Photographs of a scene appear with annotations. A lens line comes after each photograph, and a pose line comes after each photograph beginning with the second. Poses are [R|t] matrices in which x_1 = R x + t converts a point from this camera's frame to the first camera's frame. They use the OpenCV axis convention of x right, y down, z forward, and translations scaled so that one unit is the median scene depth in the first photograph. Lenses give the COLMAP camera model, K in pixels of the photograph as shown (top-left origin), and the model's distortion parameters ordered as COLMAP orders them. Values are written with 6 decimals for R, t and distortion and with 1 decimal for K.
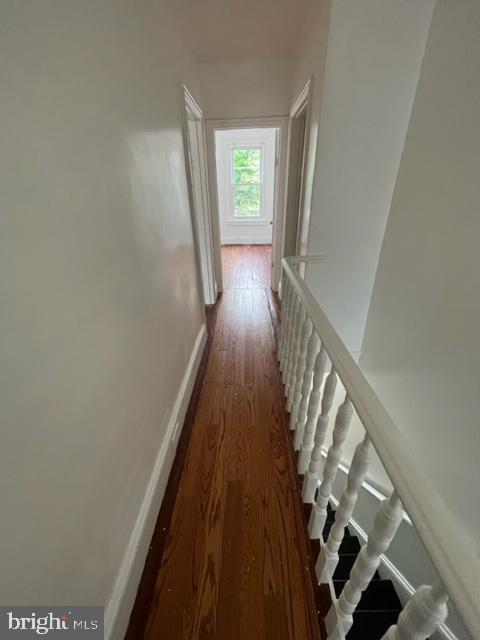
lens RADIAL K [[257.4, 0, 240.8], [0, 257.4, 318.4], [0, 0, 1]] dist [-0.001600, 0.000155]
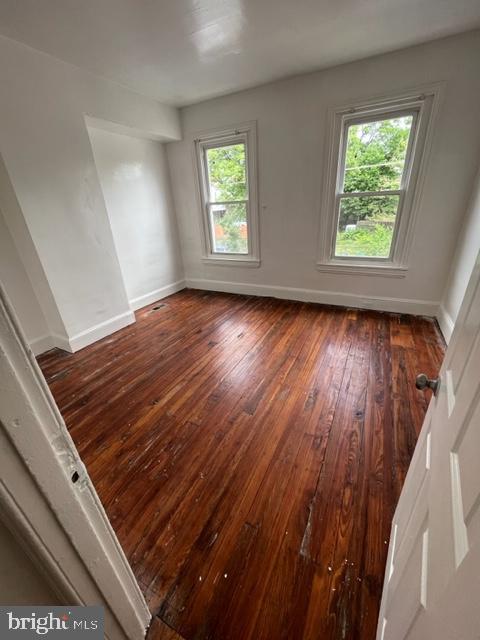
lens RADIAL K [[257.4, 0, 240.1], [0, 257.4, 324.1], [0, 0, 1]] dist [-0.001600, 0.000155]
pose [[0.901156, 0.160107, -0.402844, 0.008906], [-0.164223, 0.986117, 0.024559, -0.059026], [0.401184, 0.044025, 0.914939, 0.109481]]
